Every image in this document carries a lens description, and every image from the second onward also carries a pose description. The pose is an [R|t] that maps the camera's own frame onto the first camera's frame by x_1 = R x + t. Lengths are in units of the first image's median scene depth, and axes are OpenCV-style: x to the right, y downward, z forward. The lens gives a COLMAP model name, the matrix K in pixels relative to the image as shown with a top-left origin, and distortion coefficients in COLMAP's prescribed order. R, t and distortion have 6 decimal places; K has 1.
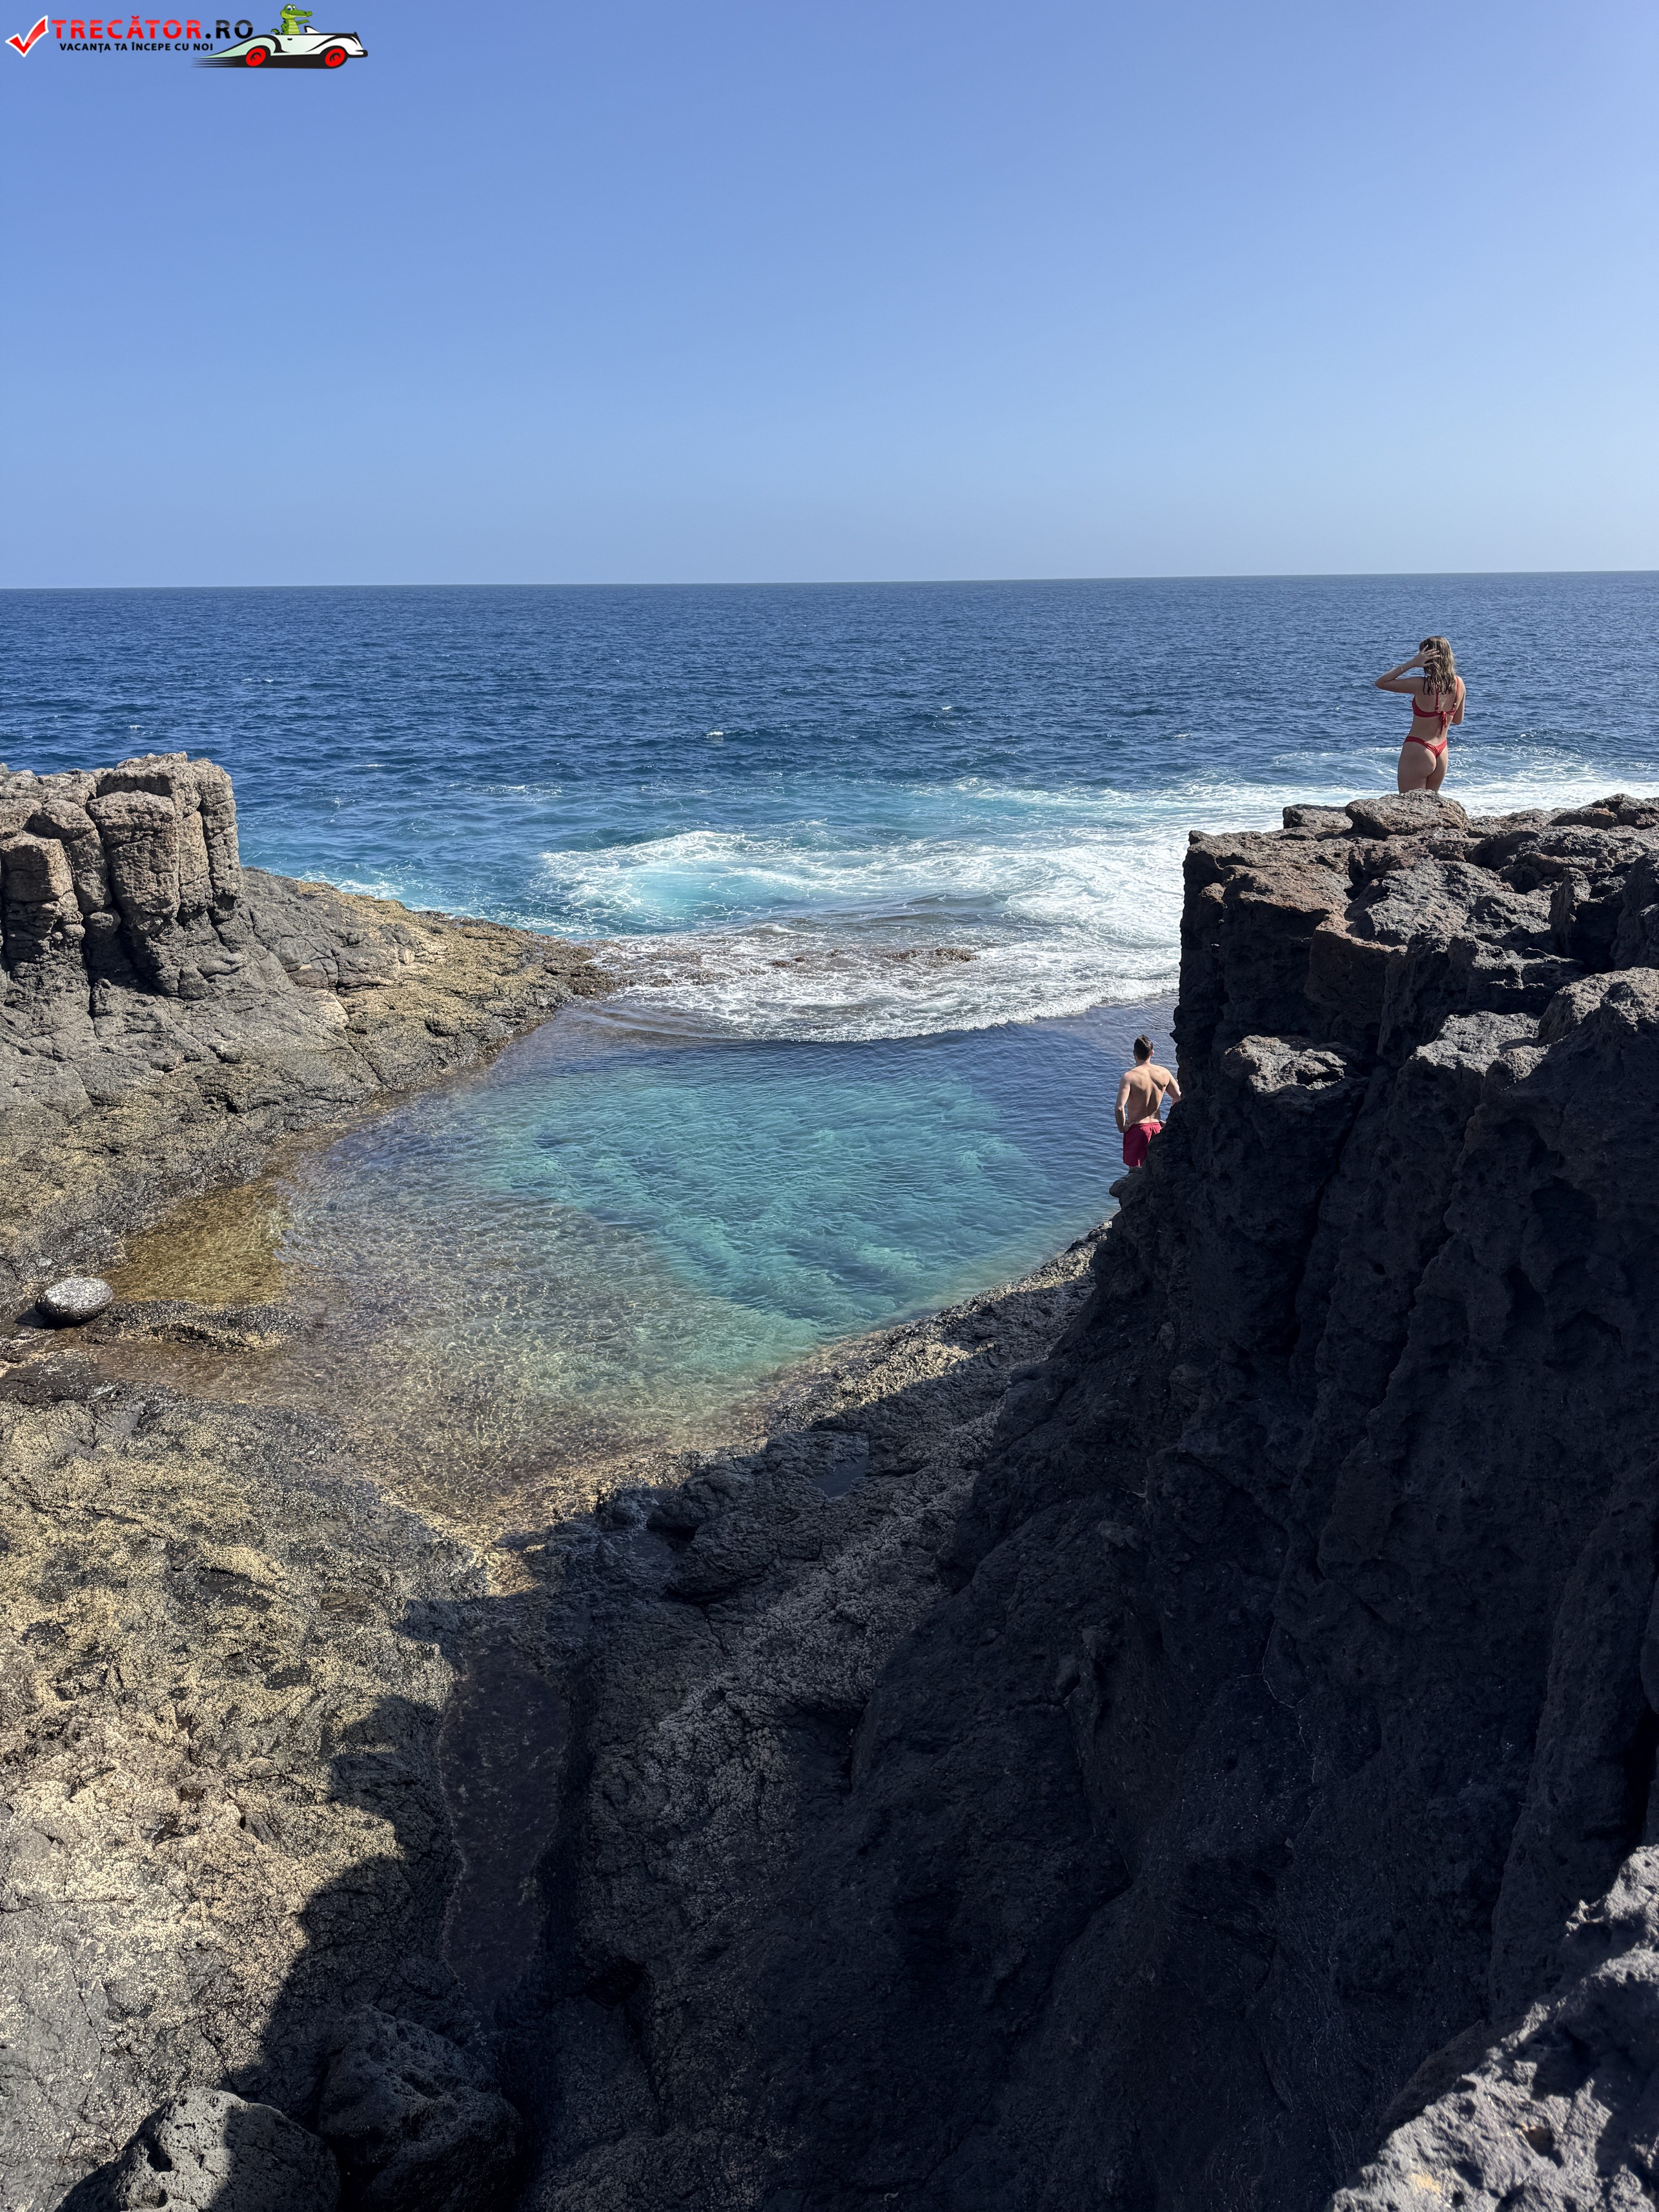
lens RADIAL K [[1542.0, 0, 834.2], [0, 1542.0, 1102.8], [0, 0, 1]] dist [0.075374, -0.095724]
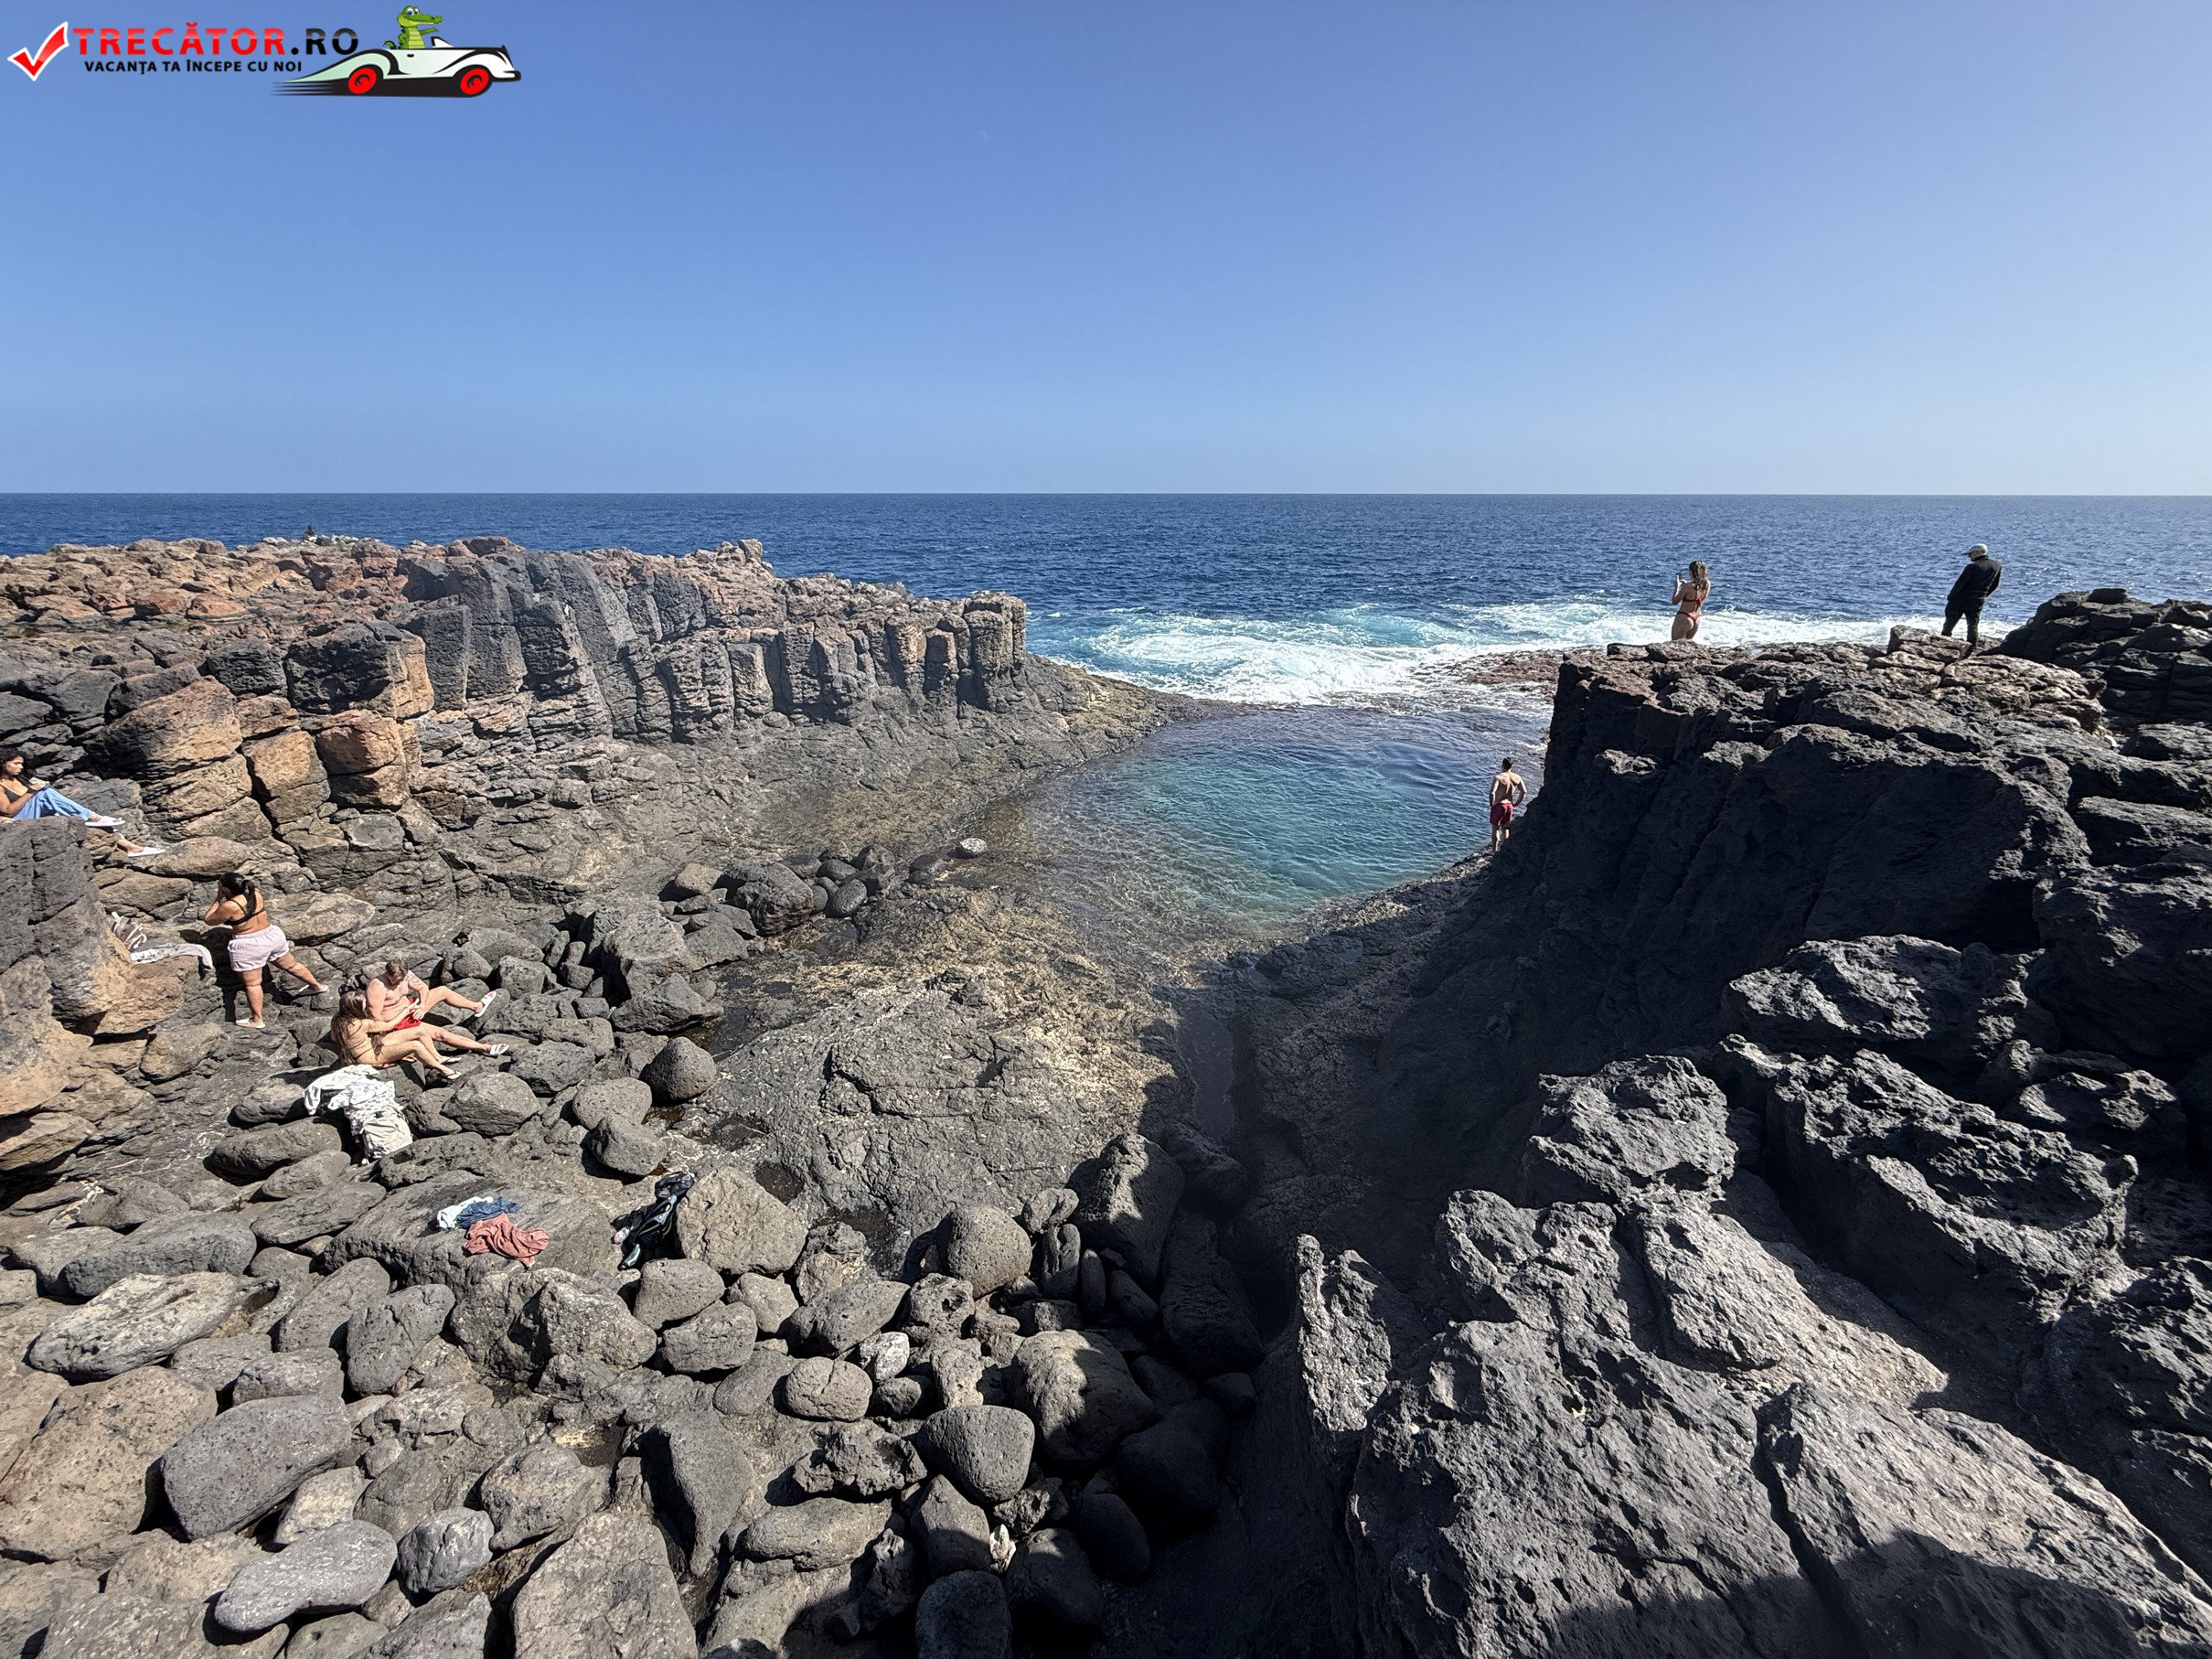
lens RADIAL K [[876.6, 0, 1104.0], [0, 876.6, 829.9], [0, 0, 1]] dist [-0.002595, 0.000454]
pose [[0.982308, 0.077663, -0.170410, -0.108668], [-0.069961, 0.996258, 0.050754, 0.028789], [0.173714, -0.037934, 0.984065, -0.181702]]
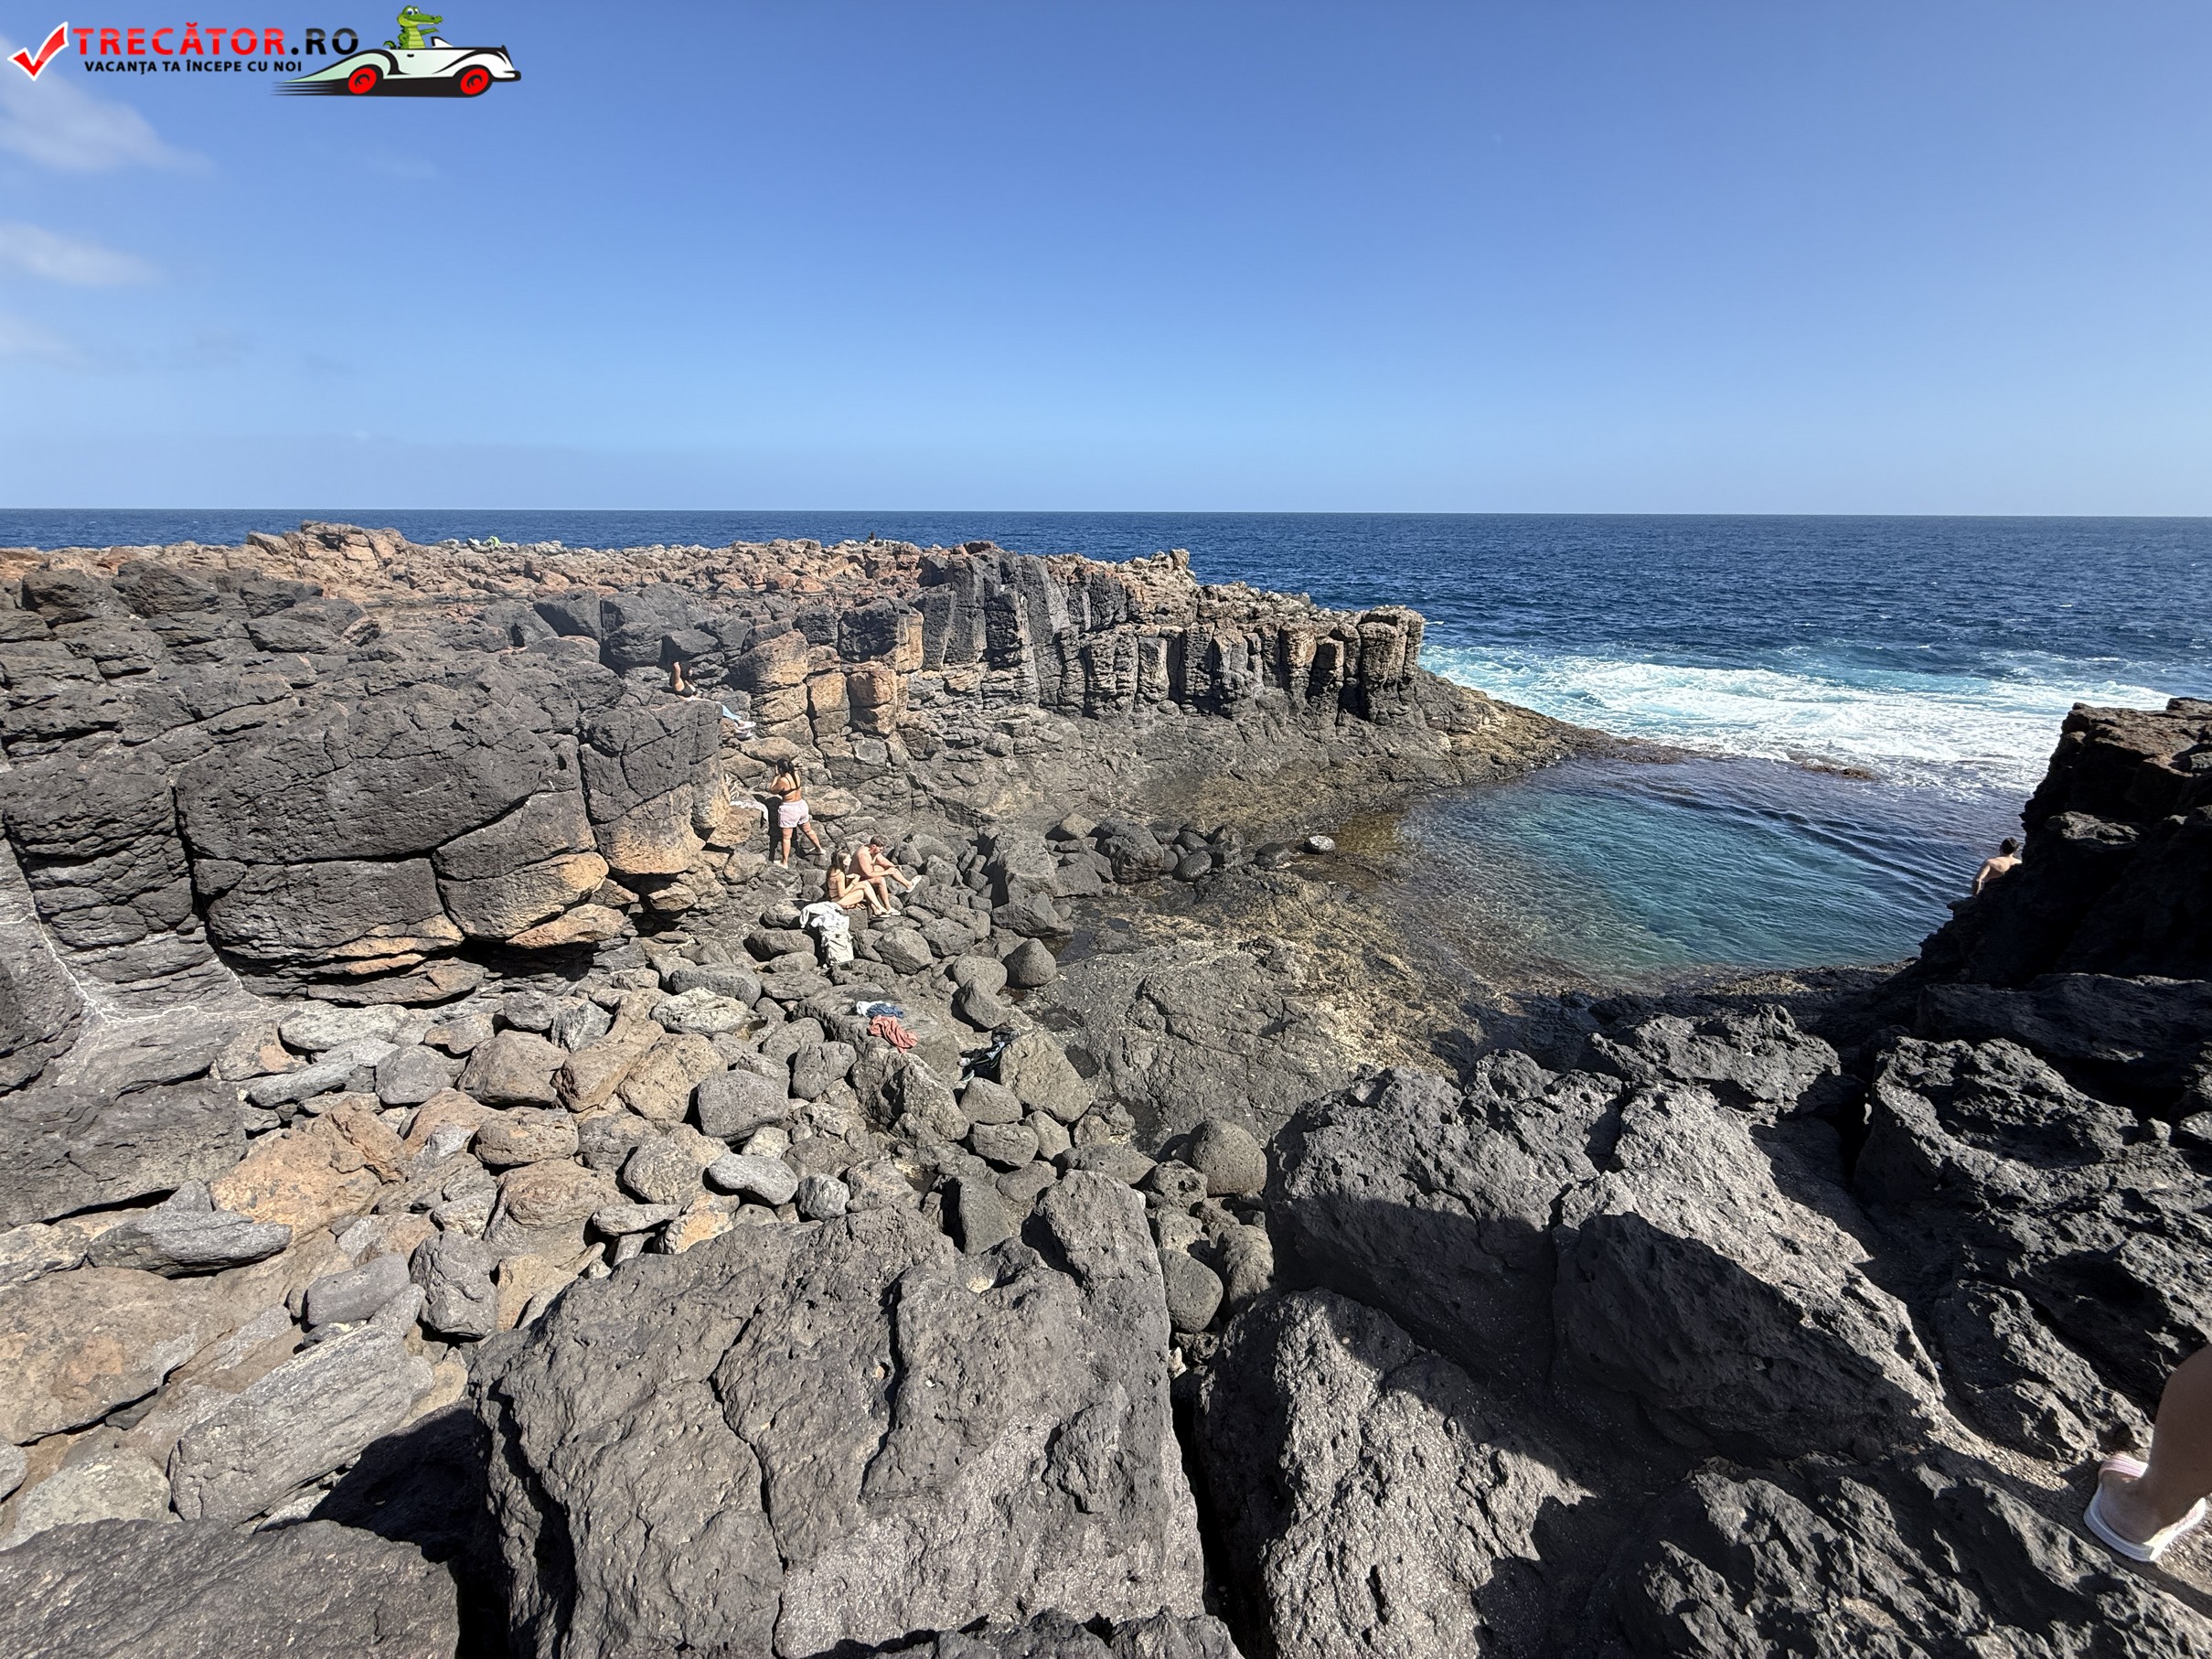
lens RADIAL K [[876.6, 0, 1103.5], [0, 876.6, 830.5], [0, 0, 1]] dist [-0.002595, 0.000454]
pose [[0.792988, 0.219970, -0.568140, -0.020662], [-0.203689, 0.974605, 0.093041, 0.056070], [0.574178, 0.041943, 0.817655, -0.235845]]
